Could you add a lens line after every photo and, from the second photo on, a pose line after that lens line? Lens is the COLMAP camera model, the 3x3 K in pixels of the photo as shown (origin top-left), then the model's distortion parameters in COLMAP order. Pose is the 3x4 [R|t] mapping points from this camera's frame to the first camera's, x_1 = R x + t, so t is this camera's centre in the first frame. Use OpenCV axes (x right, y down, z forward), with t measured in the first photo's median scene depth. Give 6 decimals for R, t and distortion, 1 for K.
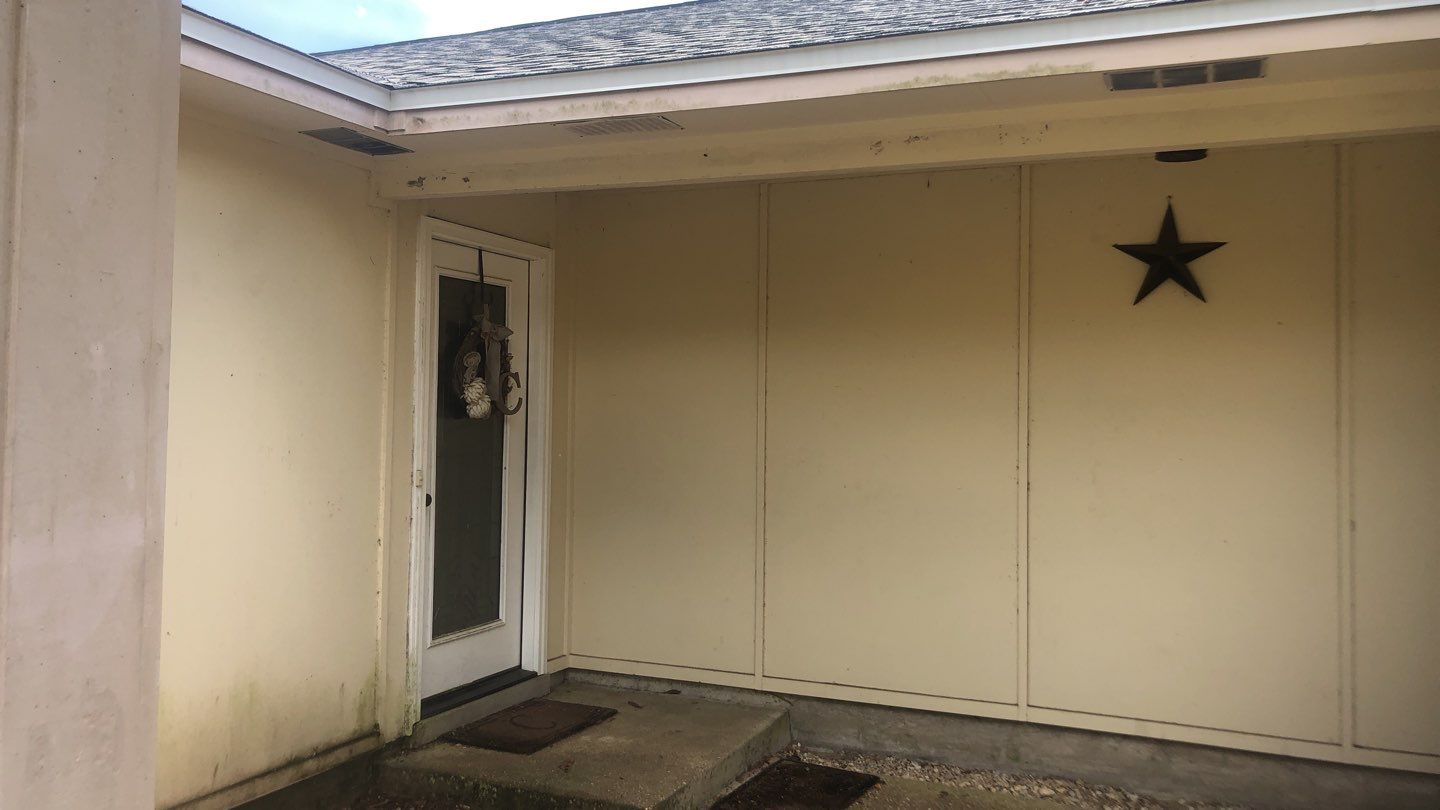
lens RADIAL K [[1174.1, 0, 728.0], [0, 1174.1, 400.3], [0, 0, 1]] dist [0.042624, -0.014137]
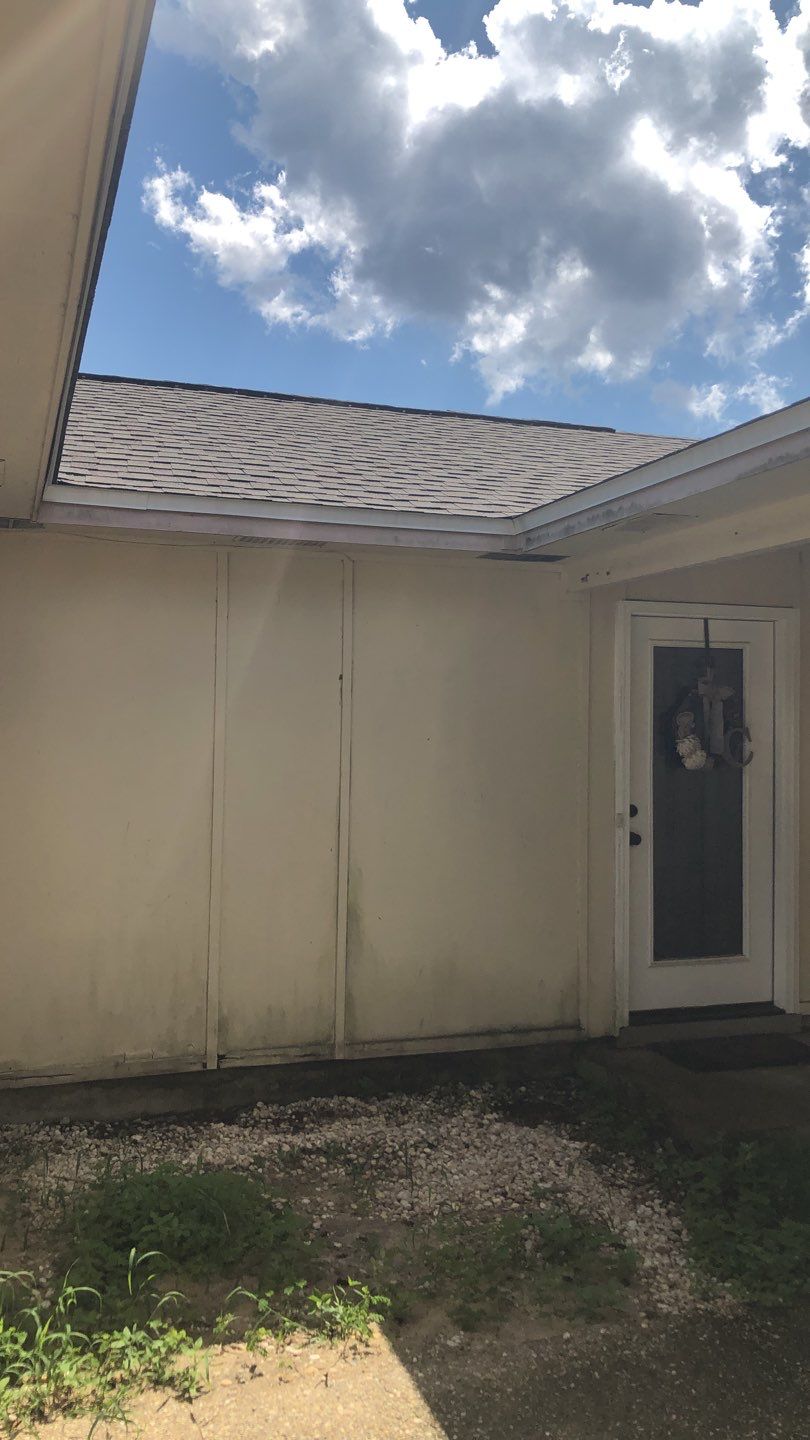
lens RADIAL K [[1174.1, 0, 403.4], [0, 1174.1, 722.0], [0, 0, 1]] dist [0.042624, -0.014137]
pose [[0.670183, -0.005872, -0.742172, 0.435091], [0.005603, 0.999980, -0.002852, -0.029064], [0.742174, -0.002247, 0.670203, 0.040914]]
